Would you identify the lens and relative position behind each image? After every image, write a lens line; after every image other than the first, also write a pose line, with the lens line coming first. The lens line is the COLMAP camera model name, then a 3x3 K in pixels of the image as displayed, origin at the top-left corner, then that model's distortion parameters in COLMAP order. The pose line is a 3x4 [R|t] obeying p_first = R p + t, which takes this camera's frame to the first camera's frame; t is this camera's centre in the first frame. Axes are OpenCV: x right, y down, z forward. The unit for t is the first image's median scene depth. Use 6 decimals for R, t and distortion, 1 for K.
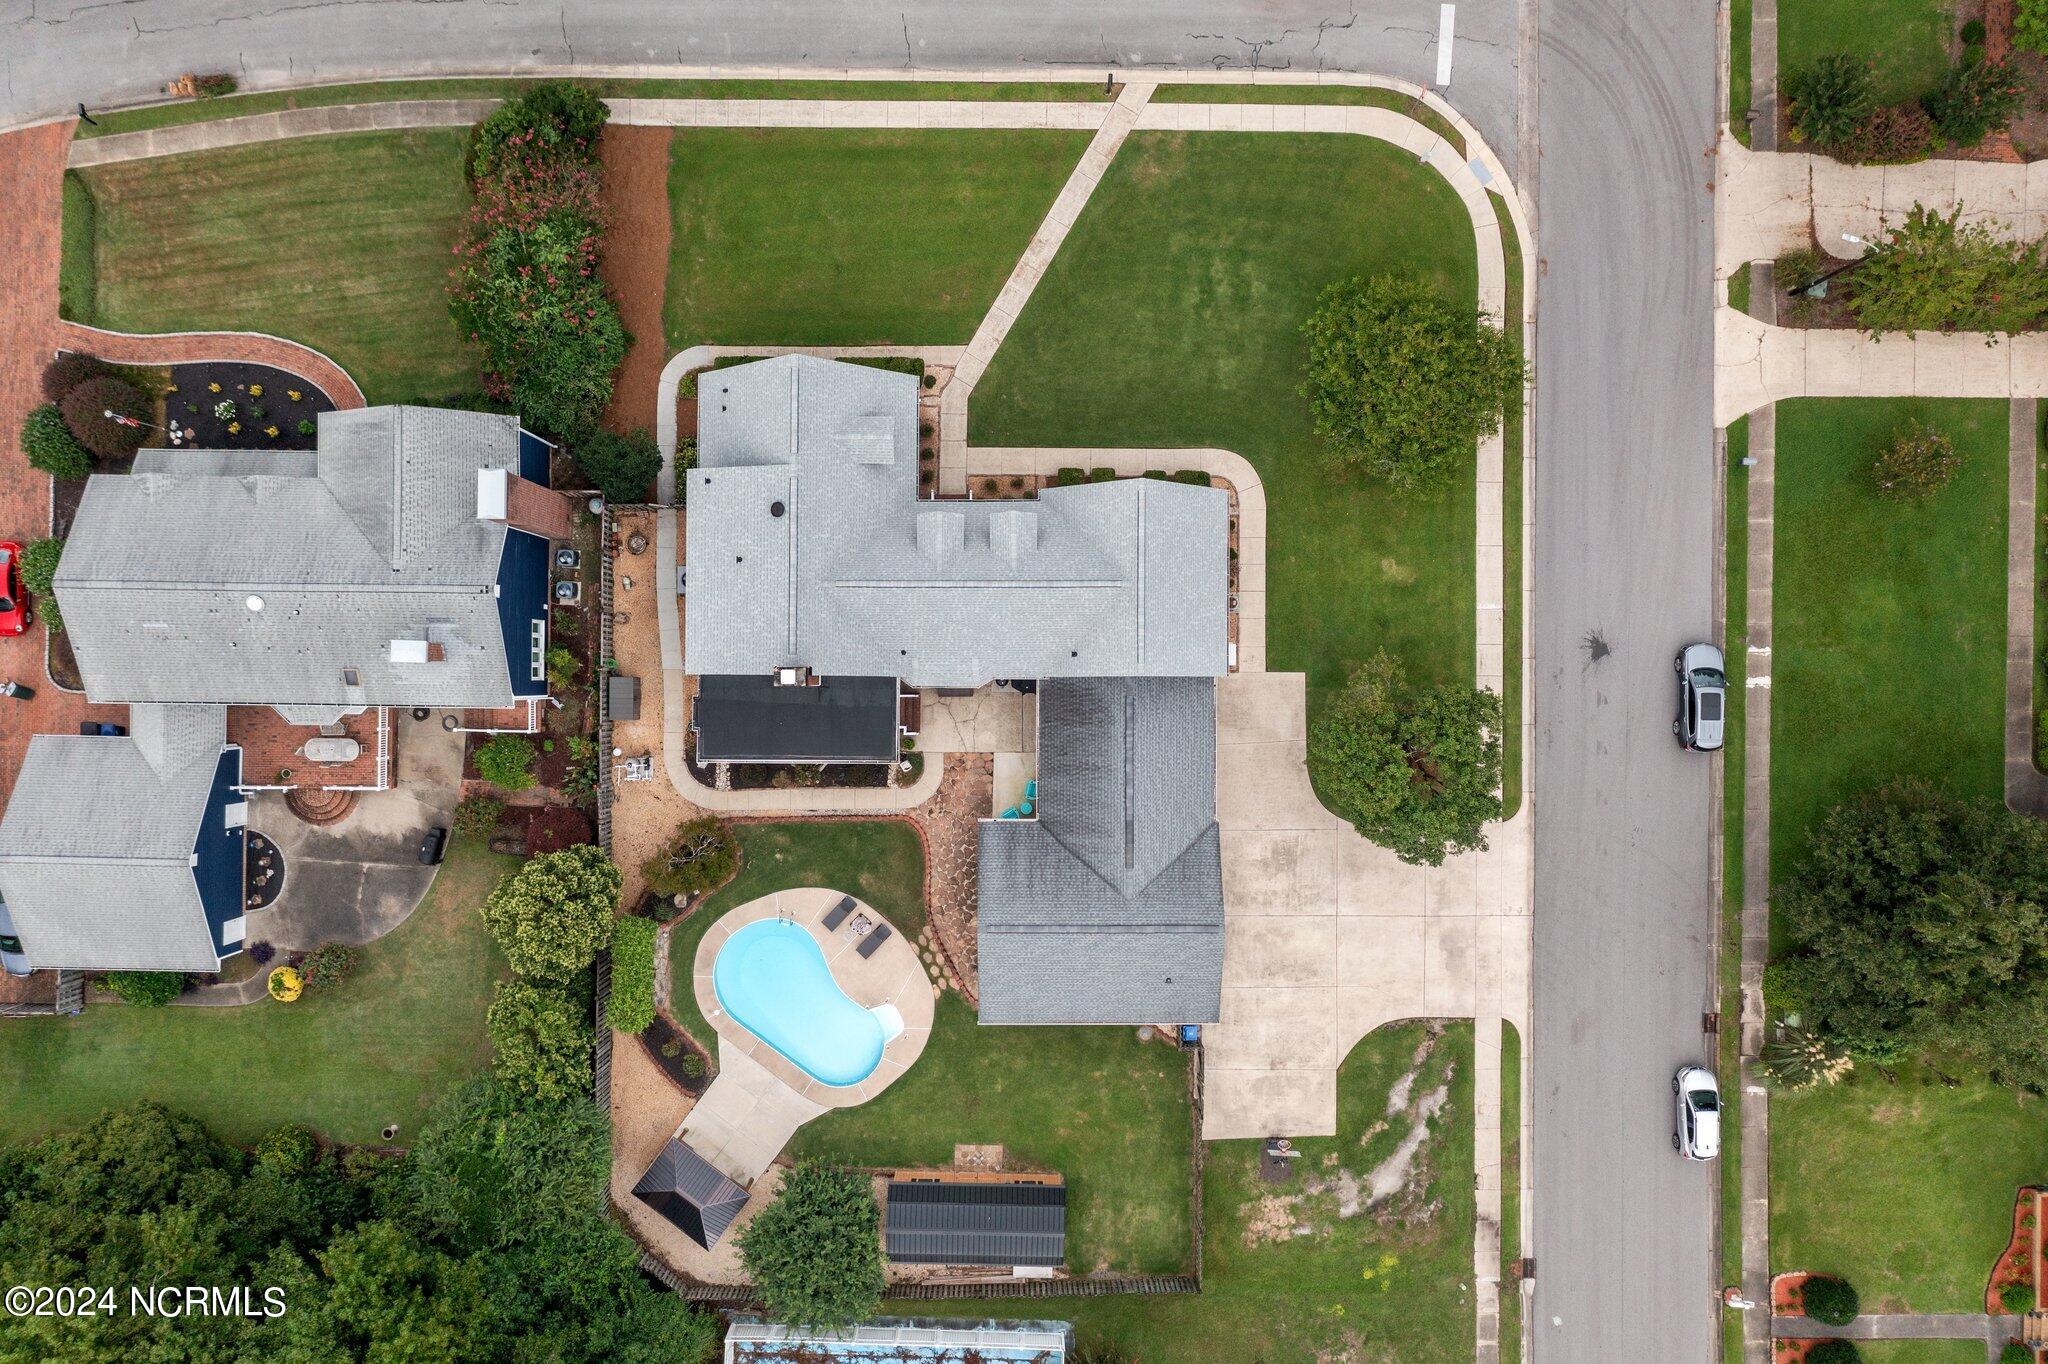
lens RADIAL K [[1610.2, 0, 1017.9], [0, 1610.2, 684.4], [0, 0, 1]] dist [-0.008098, -0.001899]
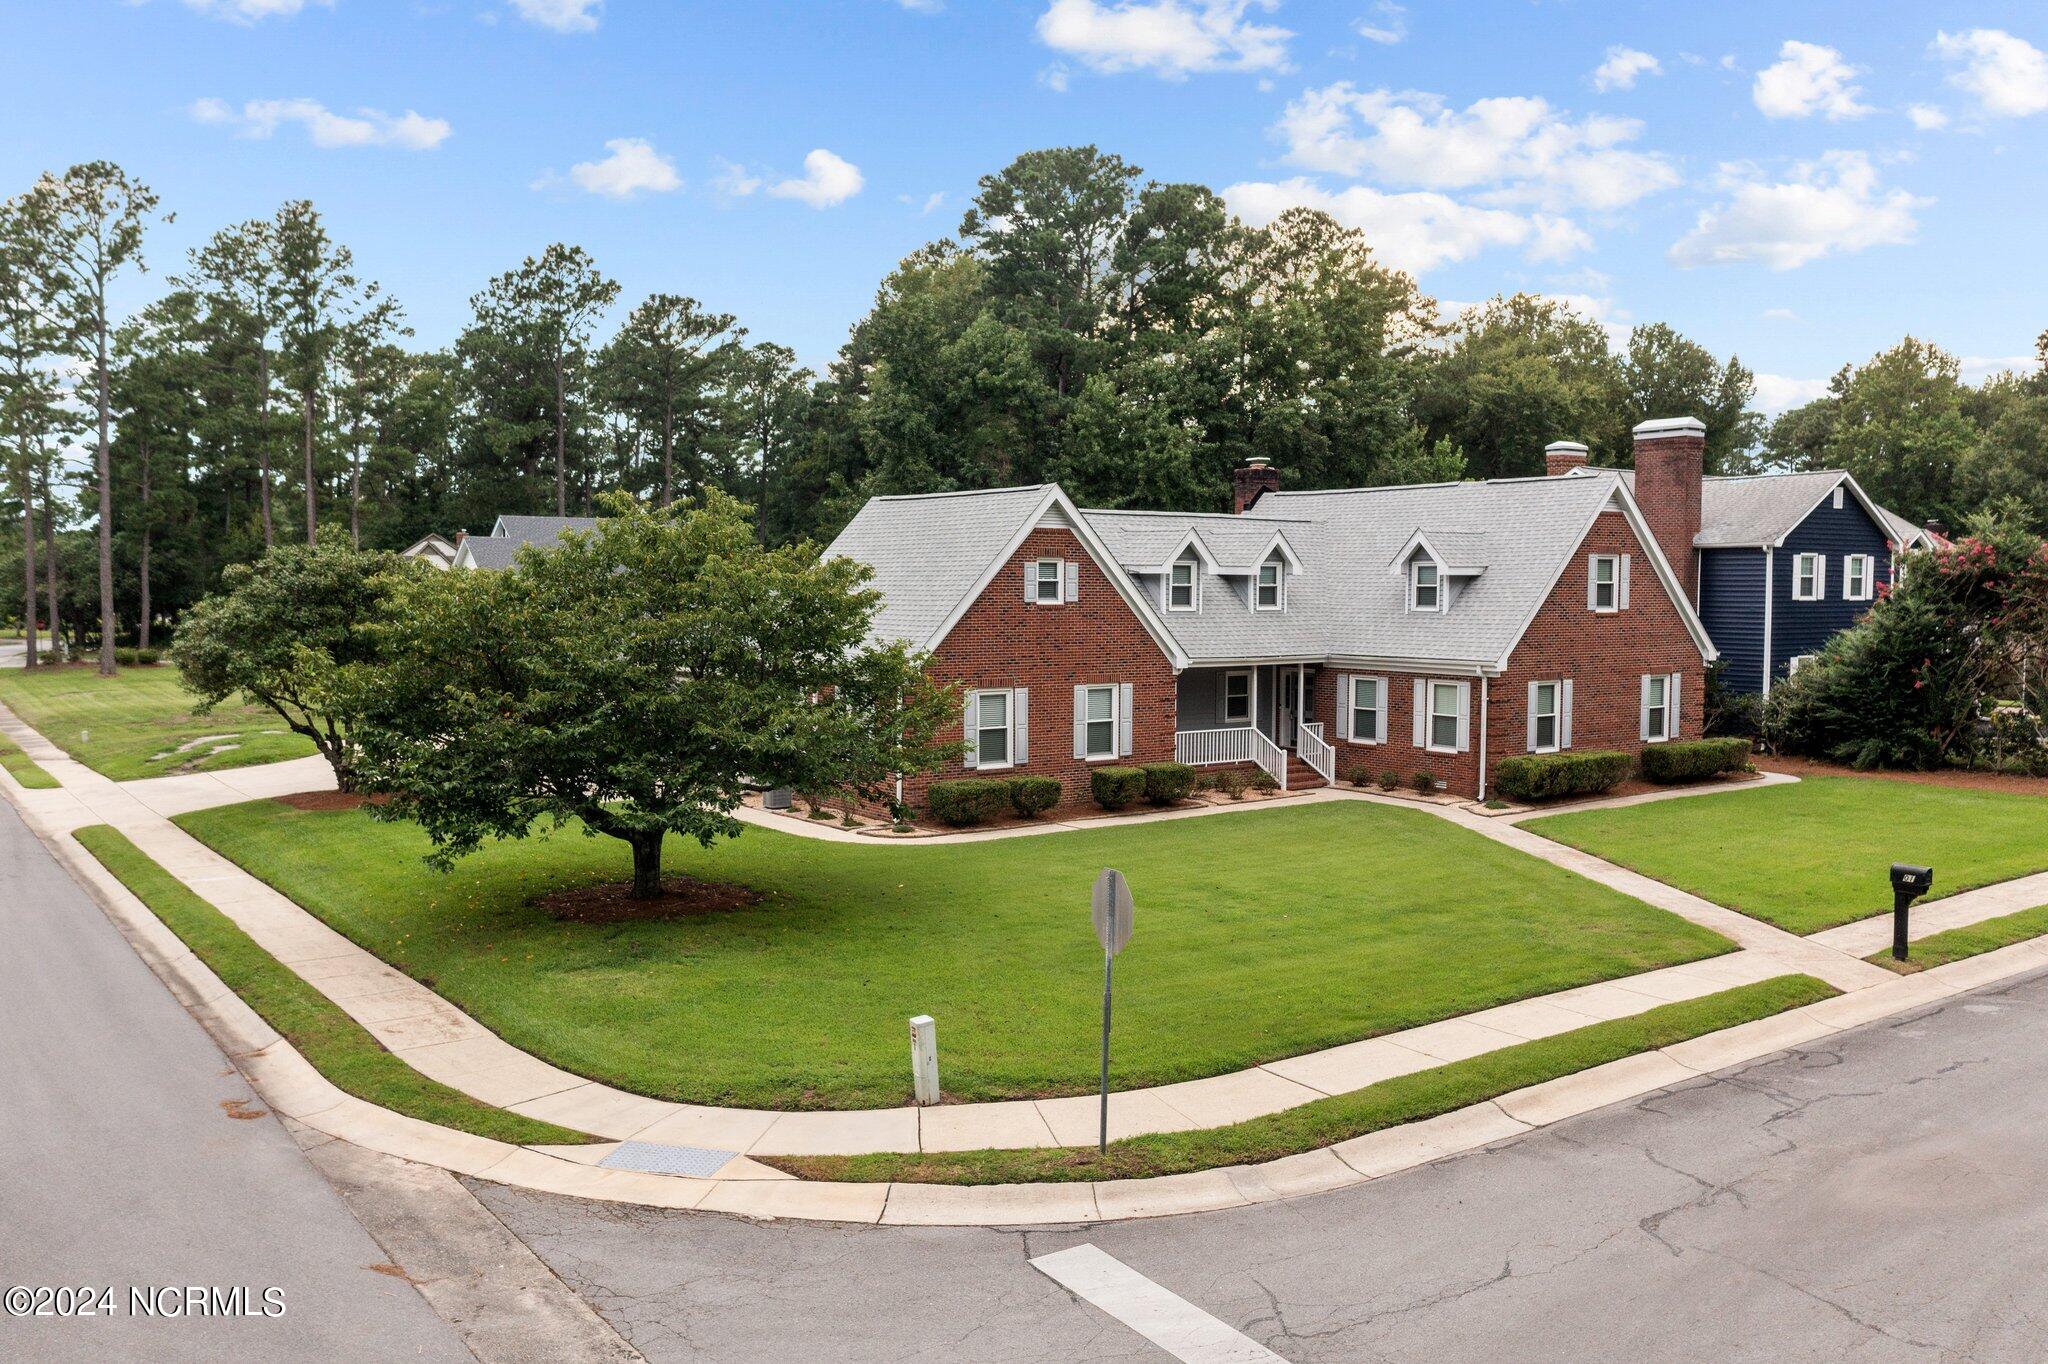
lens RADIAL K [[1629.1, 0, 1029.4], [0, 1629.1, 678.5], [0, 0, 1]] dist [-0.002153, -0.013128]
pose [[-0.805423, 0.028368, -0.592021, 0.374473], [-0.592561, -0.060197, 0.803273, -0.515291], [-0.012851, 0.997783, 0.065294, 0.924776]]
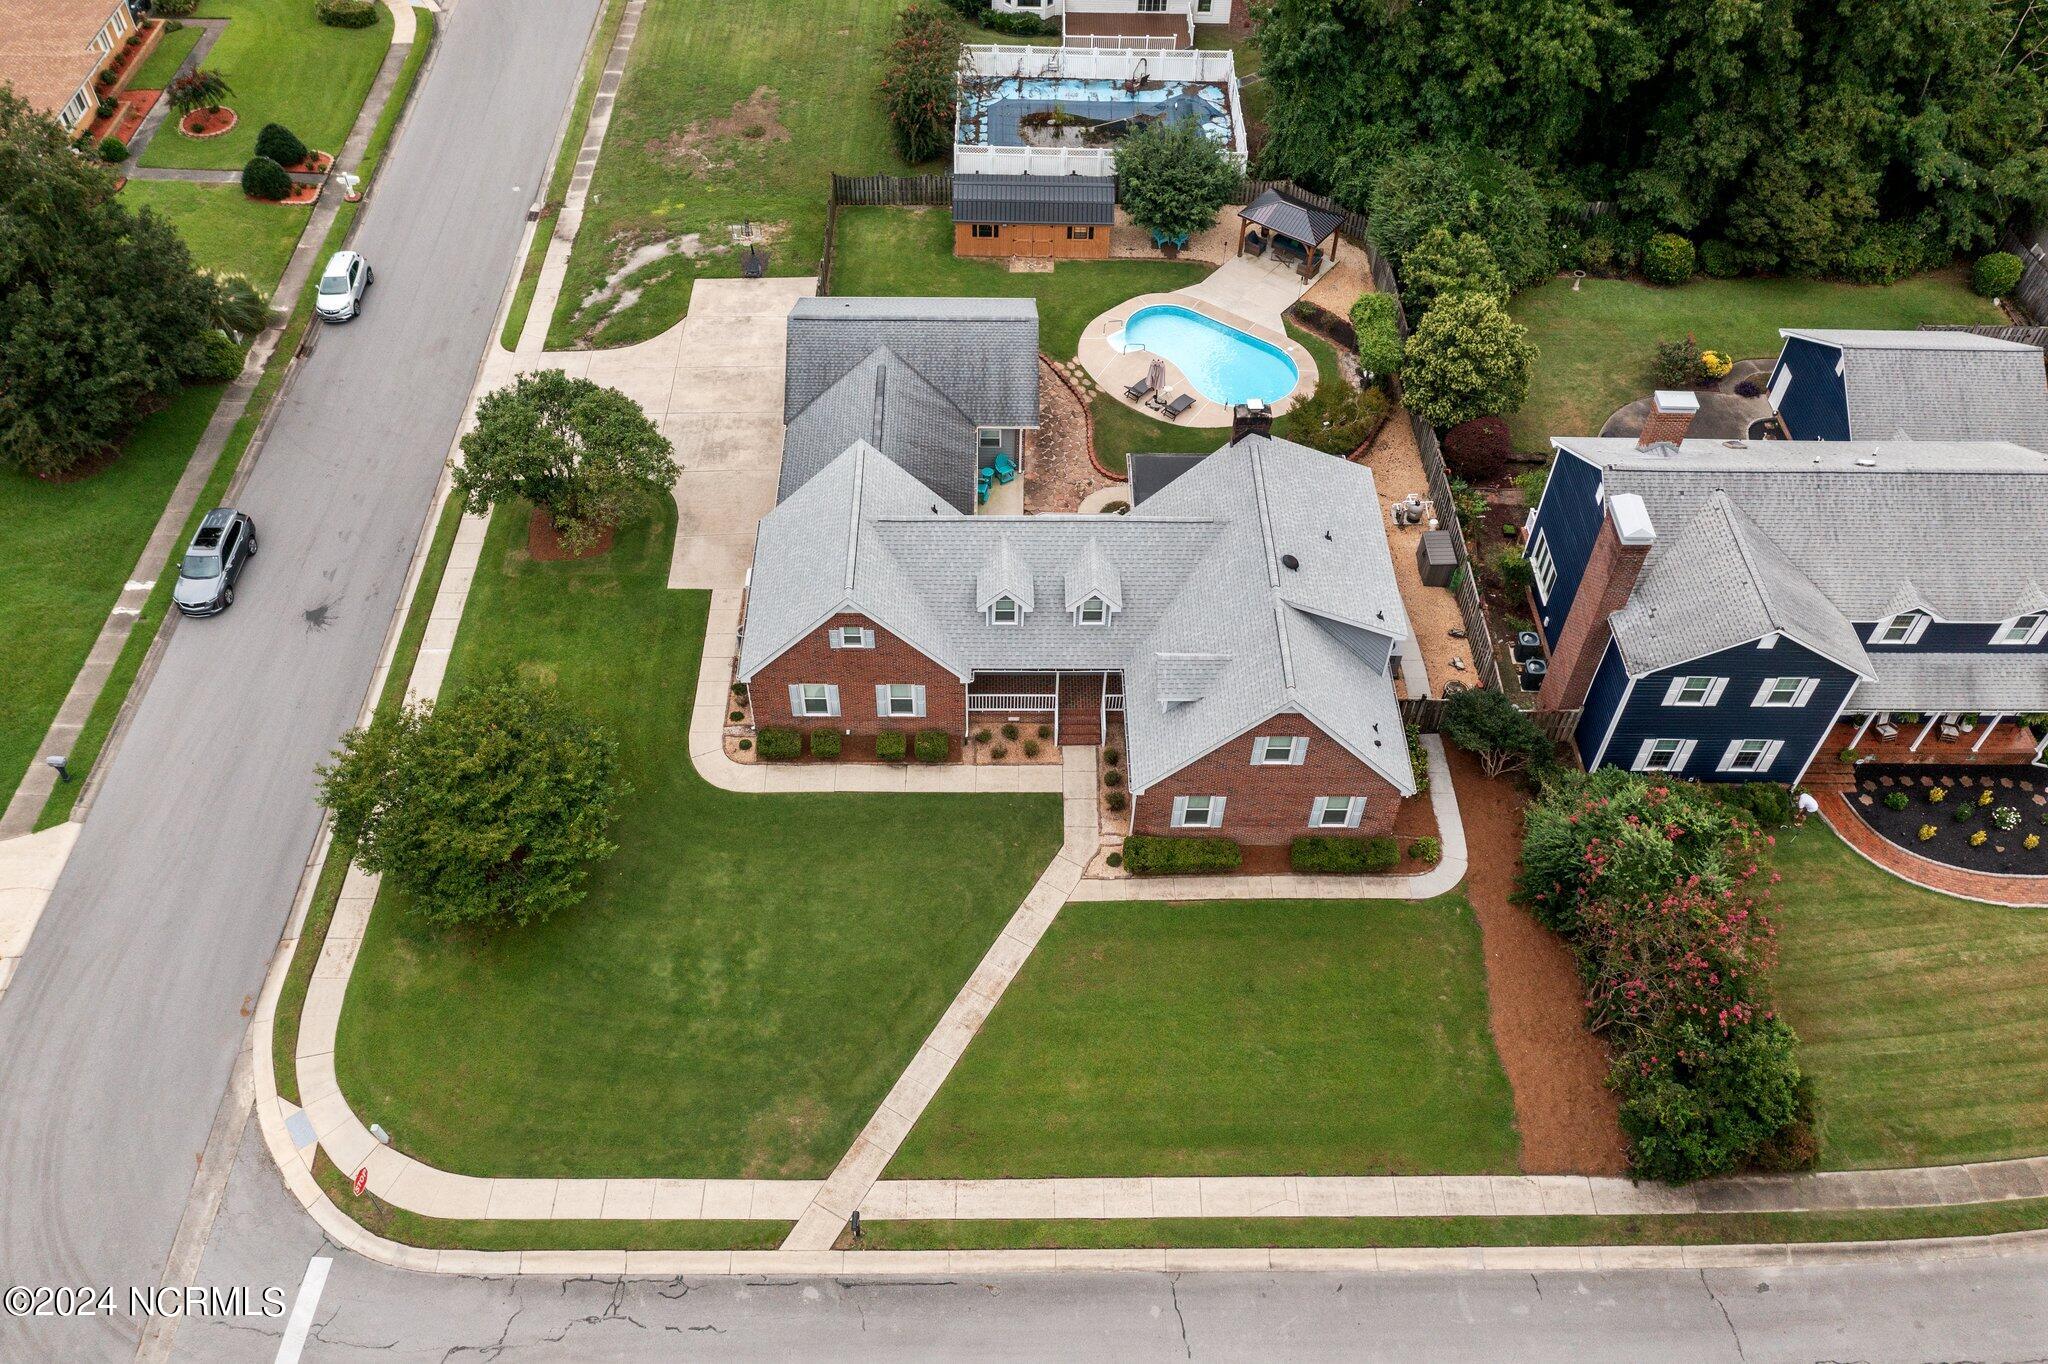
lens RADIAL K [[1612.1, 0, 1027.9], [0, 1612.1, 677.9], [0, 0, 1]] dist [-0.009735, 0.001461]
pose [[-0.999477, -0.006061, -0.031763, 0.010648], [-0.016378, -0.752078, 0.658870, -0.621518], [-0.027882, 0.659046, 0.751586, 0.372303]]
